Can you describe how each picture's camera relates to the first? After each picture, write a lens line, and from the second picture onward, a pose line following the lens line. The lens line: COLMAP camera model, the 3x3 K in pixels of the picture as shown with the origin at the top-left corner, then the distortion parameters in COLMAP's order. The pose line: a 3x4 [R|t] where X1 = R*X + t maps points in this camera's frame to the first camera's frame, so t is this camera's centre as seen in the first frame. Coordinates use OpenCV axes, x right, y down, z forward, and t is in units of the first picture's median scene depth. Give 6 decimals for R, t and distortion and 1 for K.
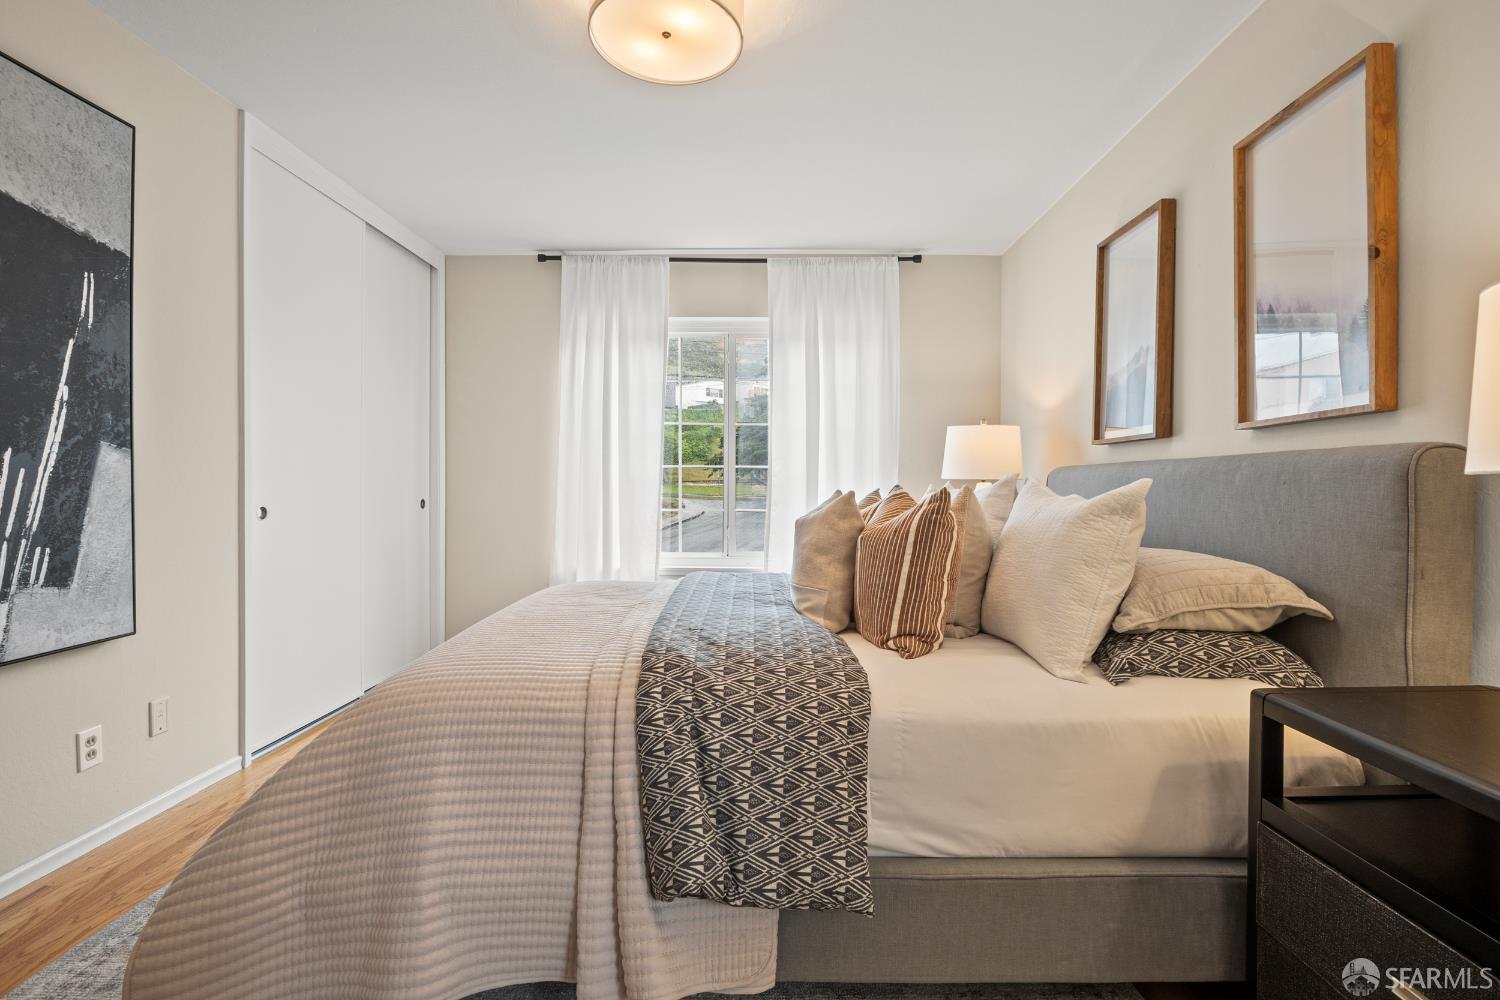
lens RADIAL K [[688.0, 0, 750.3], [0, 688.0, 496.4], [0, 0, 1]] dist [-0.000042, 0.000313]
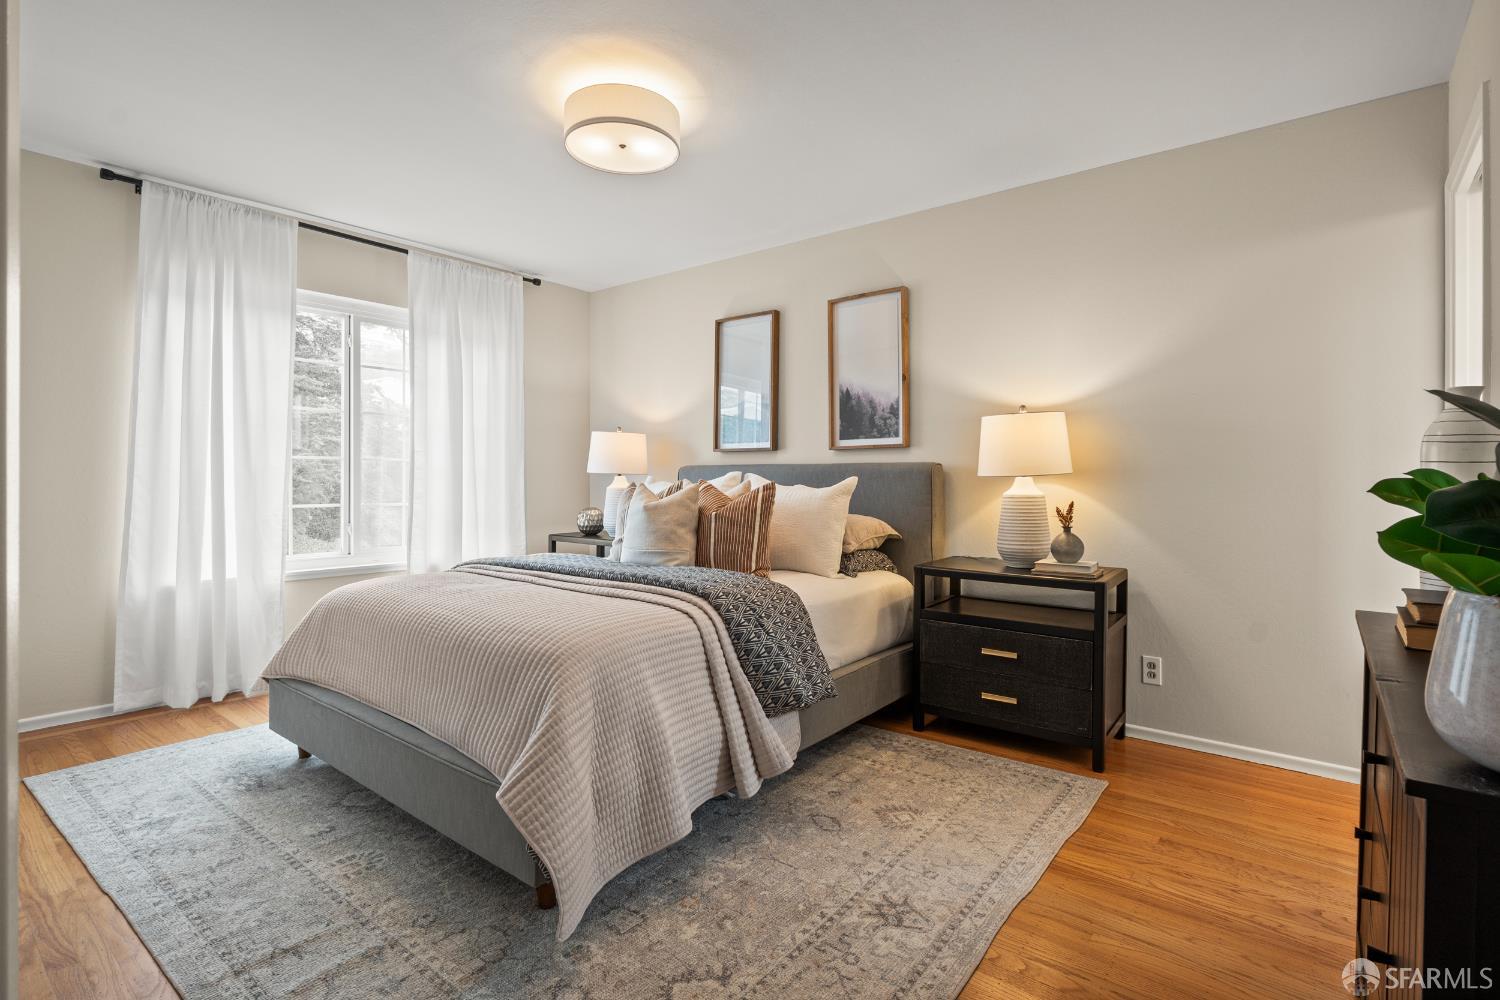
lens RADIAL K [[722.2, 0, 749.3], [0, 722.2, 493.3], [0, 0, 1]] dist [-0.006555, -0.000010]
pose [[0.621196, -0.017149, 0.783468, -0.701531], [0.011068, 0.999853, 0.013110, -0.004249], [-0.783577, 0.000528, 0.621294, -0.043965]]
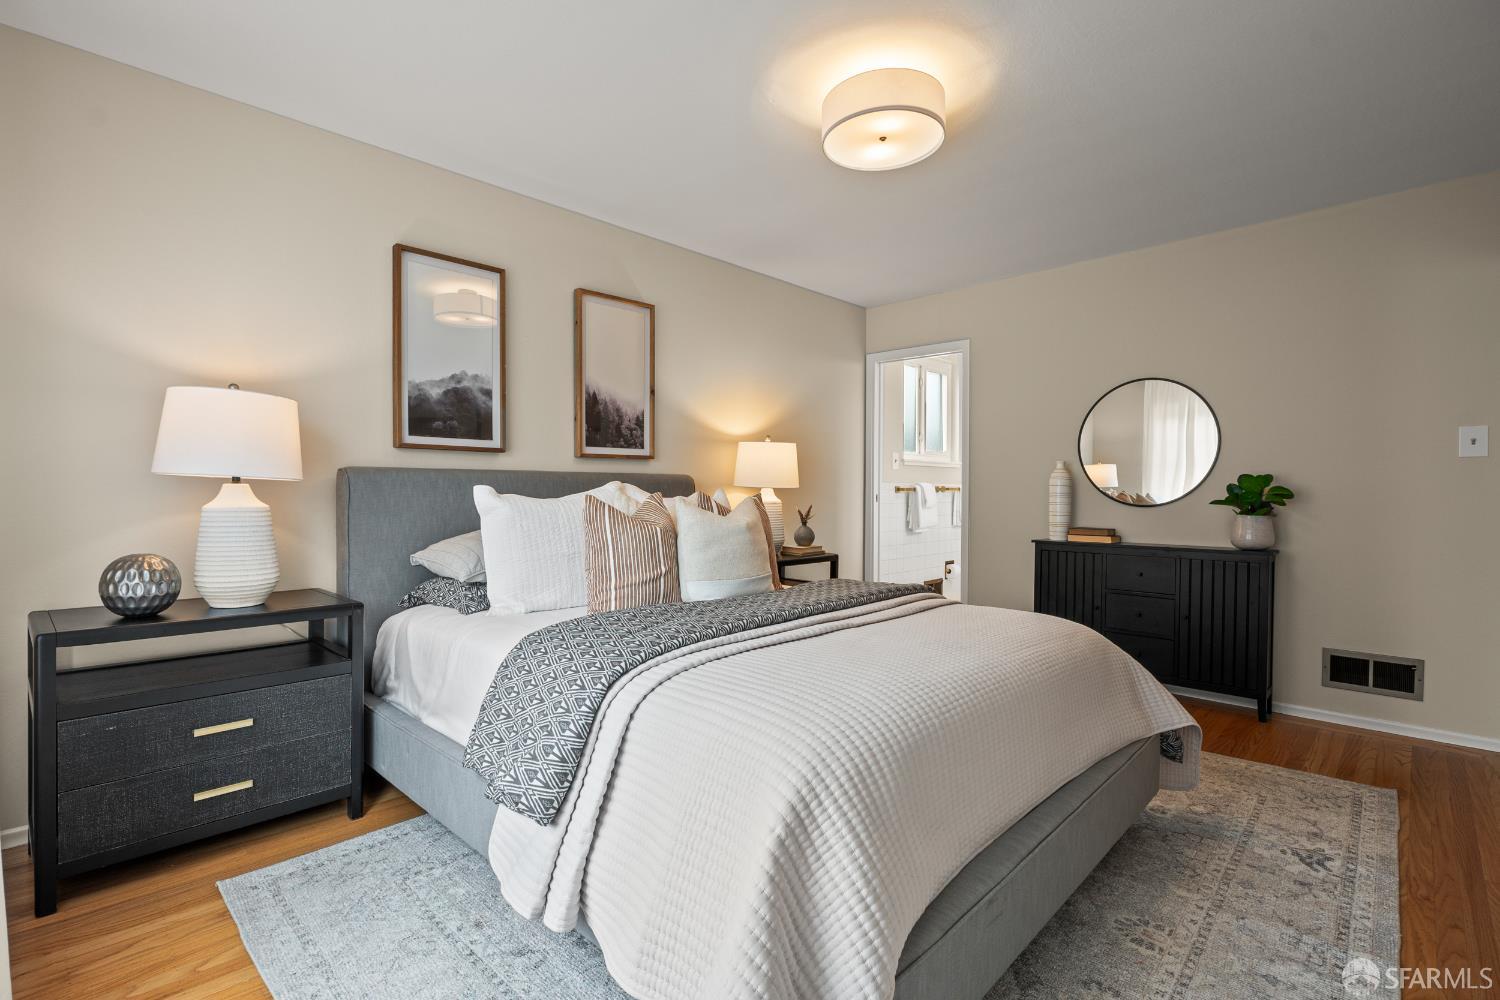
lens RADIAL K [[701.4, 0, 750.0], [0, 701.4, 500.0], [0, 0, 1]] dist [-0.010835, -0.000371]
pose [[-0.725654, -0.021616, 0.687720, -0.549609], [-0.001129, 0.999542, 0.030225, -0.030983], [-0.688059, 0.021157, -0.725346, 1.382443]]
